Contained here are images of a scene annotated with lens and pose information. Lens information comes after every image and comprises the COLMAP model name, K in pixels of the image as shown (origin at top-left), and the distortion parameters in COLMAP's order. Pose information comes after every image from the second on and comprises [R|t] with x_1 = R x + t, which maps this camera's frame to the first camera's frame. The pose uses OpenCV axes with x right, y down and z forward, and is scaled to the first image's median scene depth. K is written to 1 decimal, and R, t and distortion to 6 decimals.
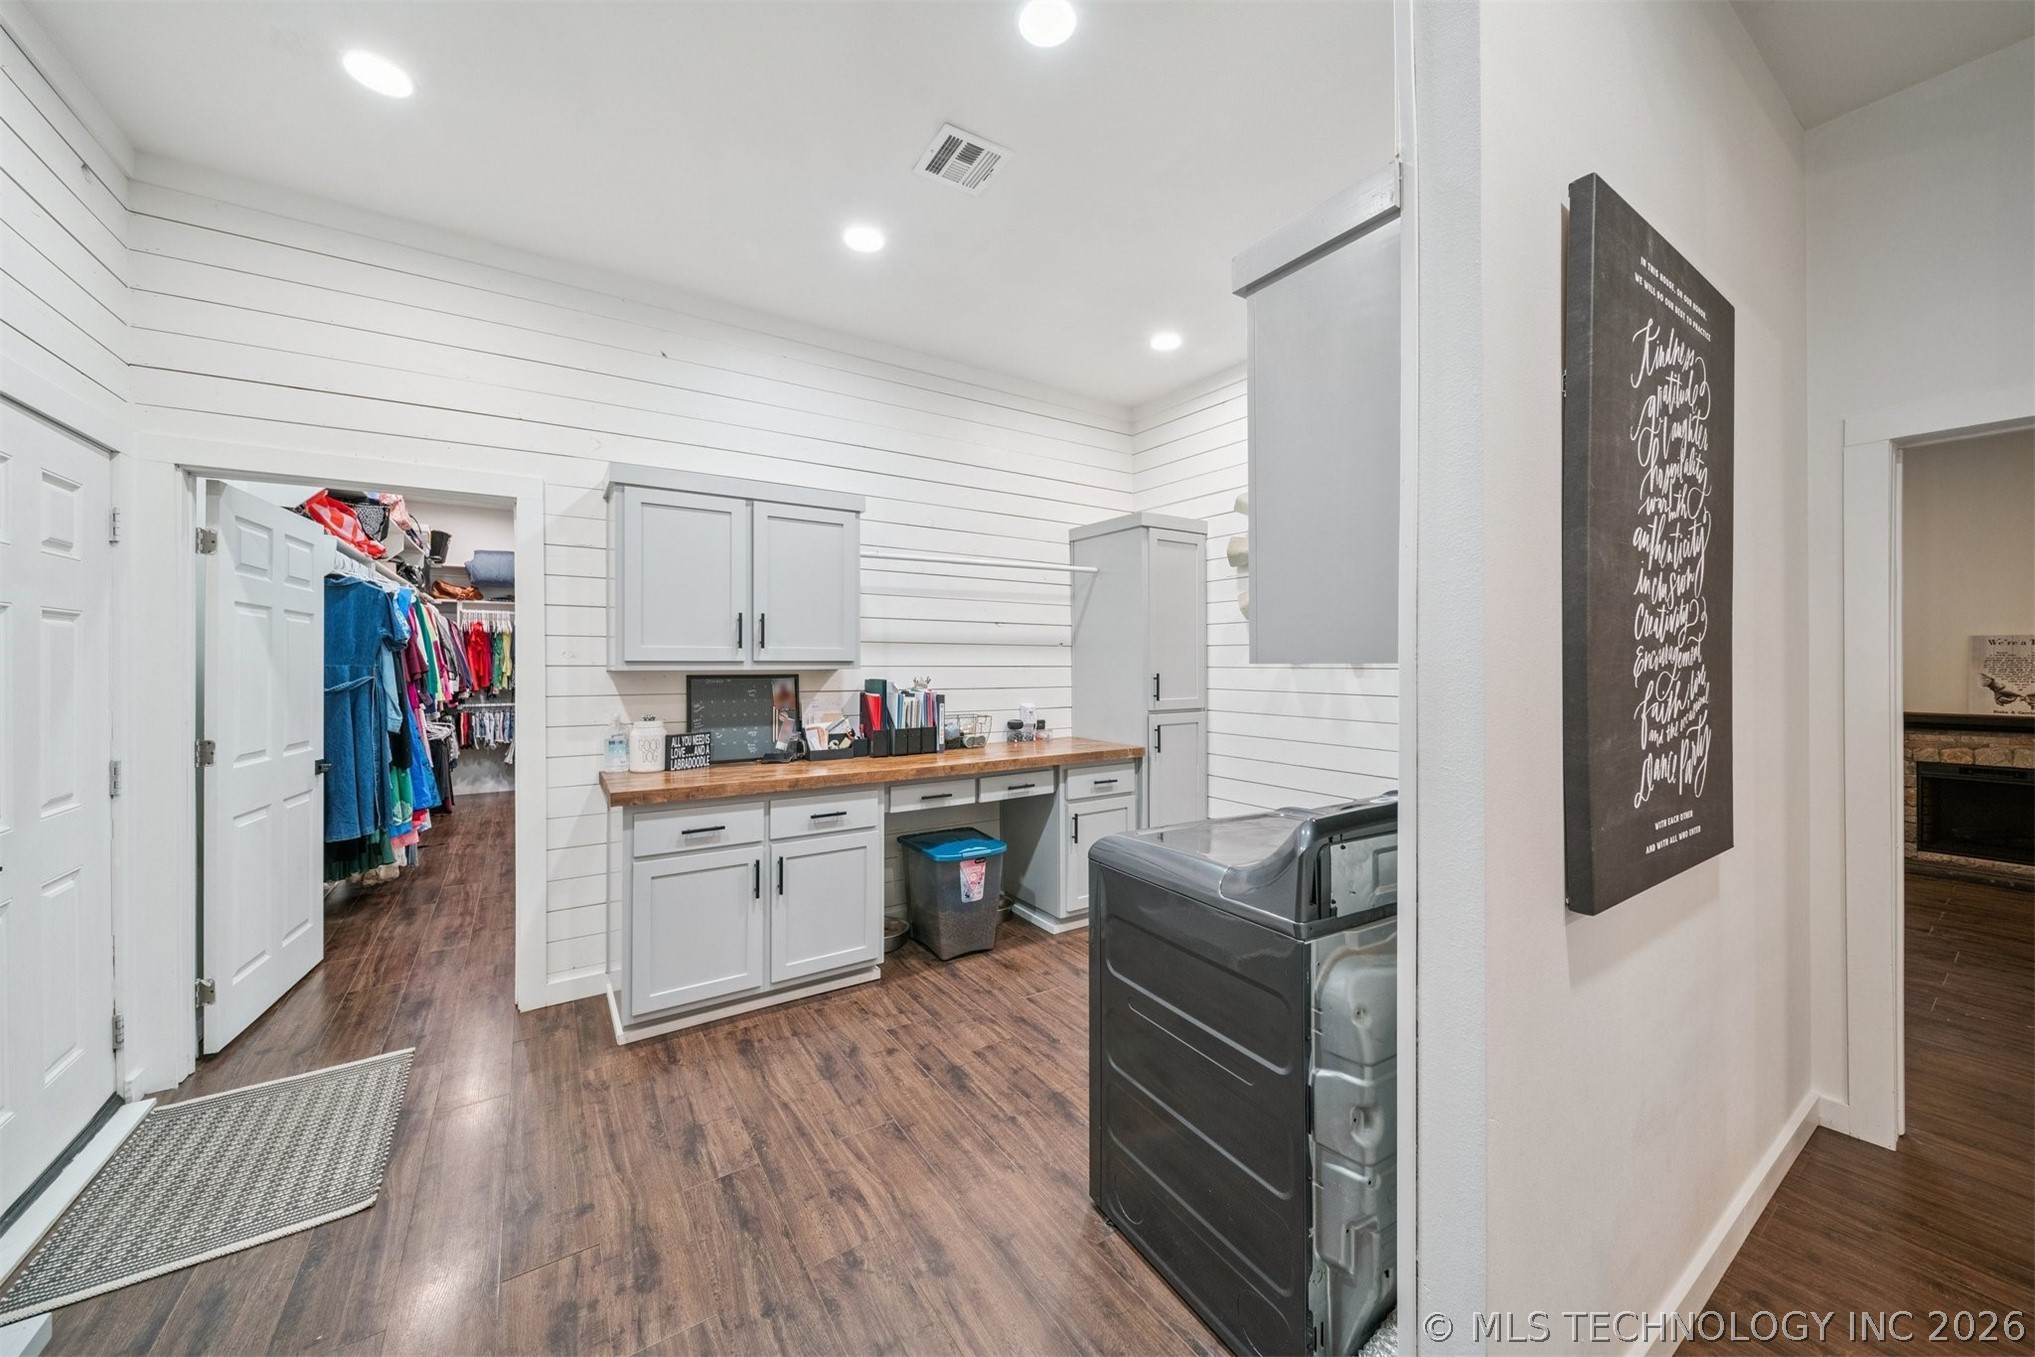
lens RADIAL K [[717.5, 0, 1001.8], [0, 717.5, 663.2], [0, 0, 1]] dist [-0.000762, -0.000523]
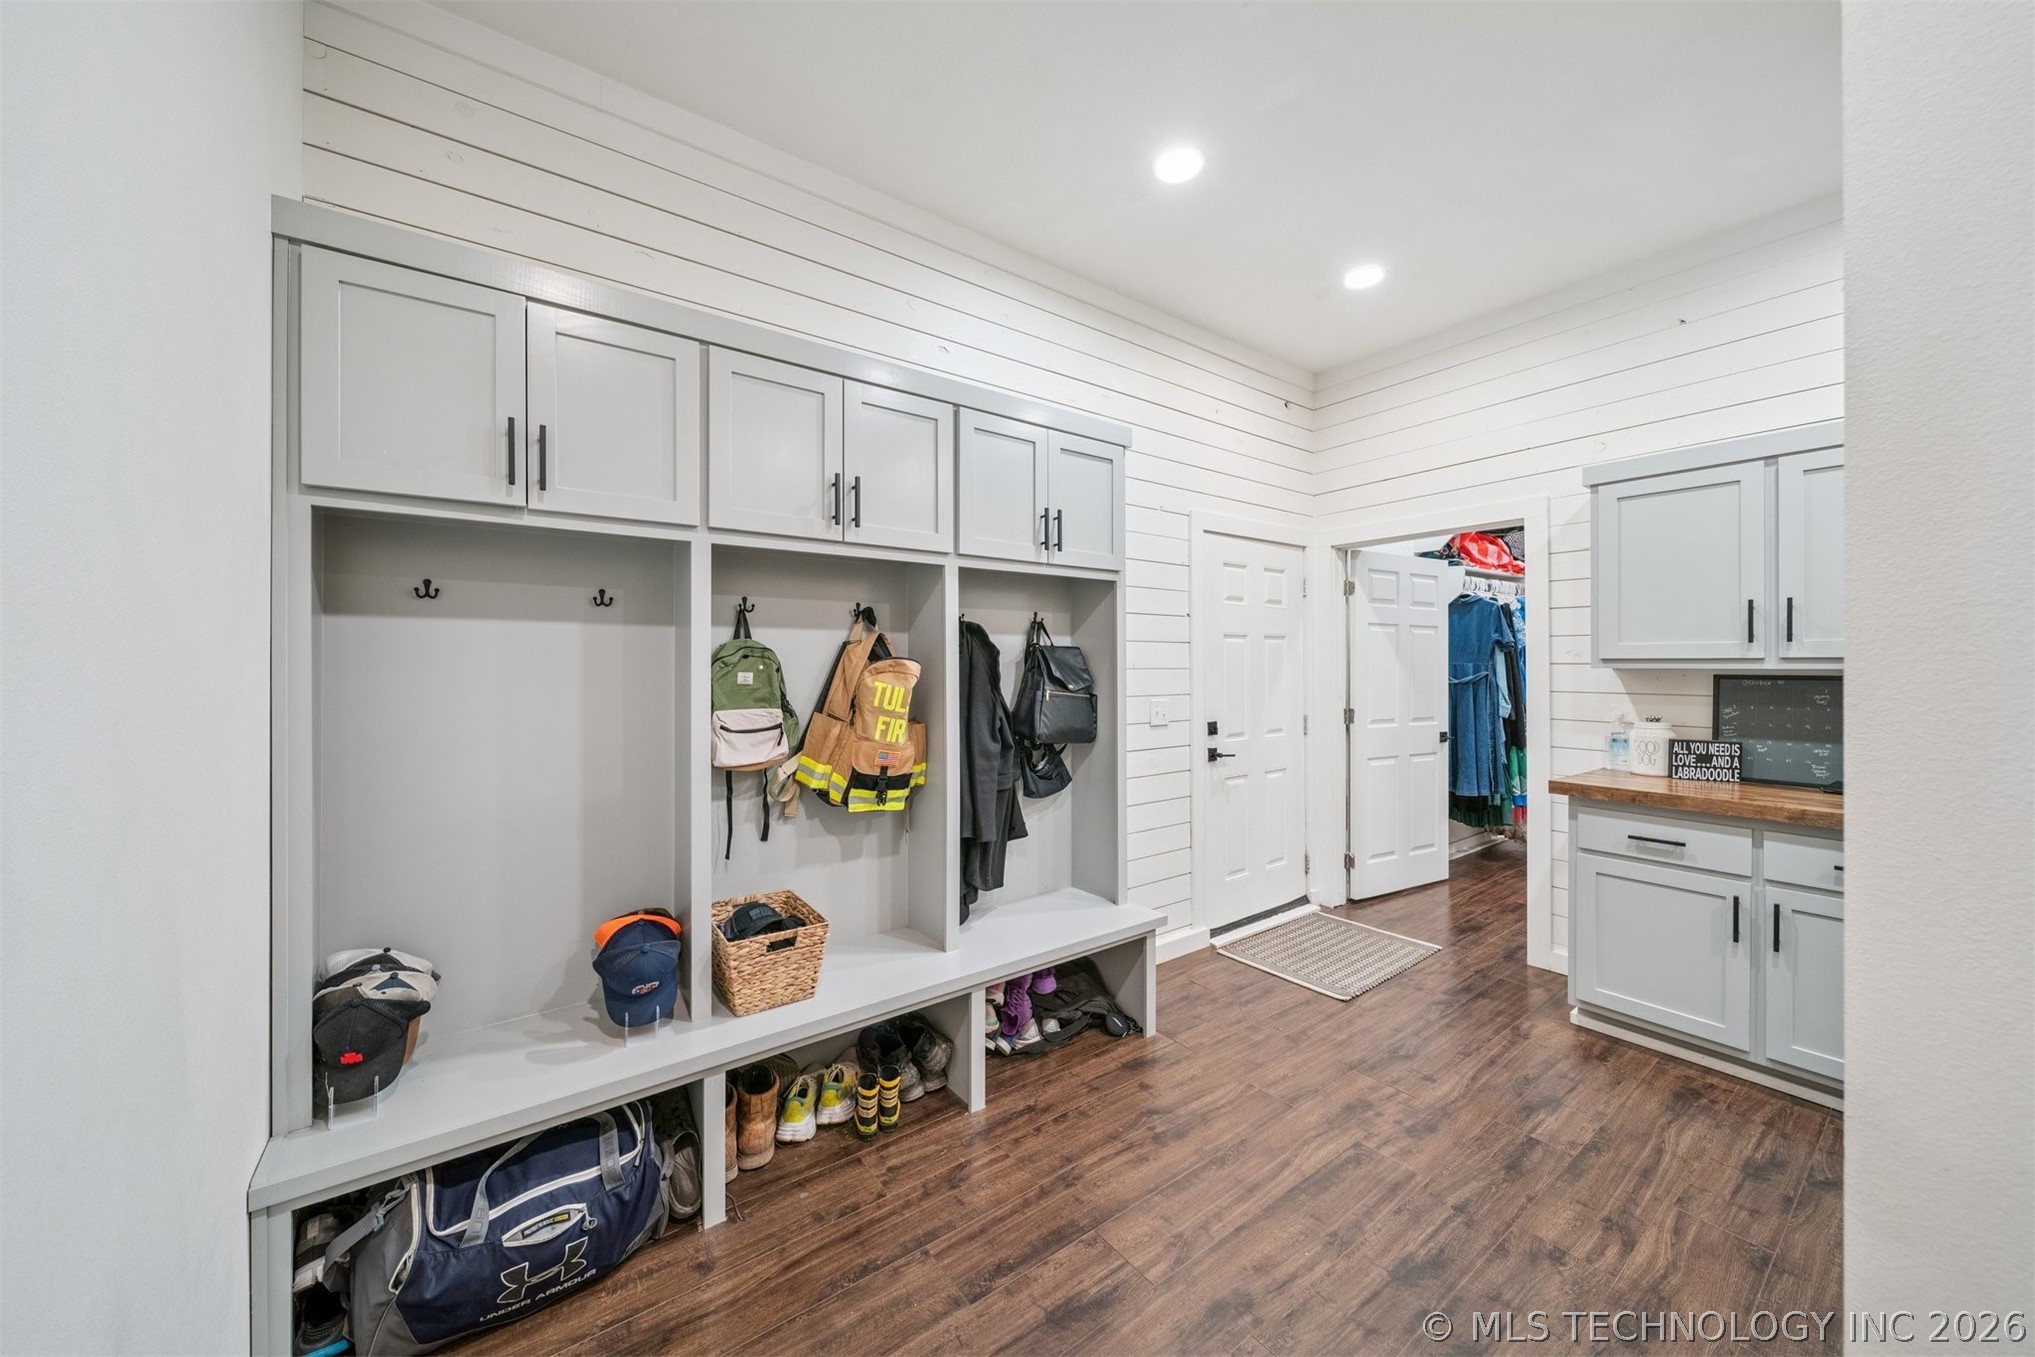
lens RADIAL K [[717.5, 0, 1001.8], [0, 717.5, 663.2], [0, 0, 1]] dist [-0.000762, -0.000523]
pose [[0.044897, 0.000172, -0.998992, 0.474241], [0.001971, 0.999998, 0.000261, 0.001125], [0.998990, -0.001980, 0.044897, 0.112999]]
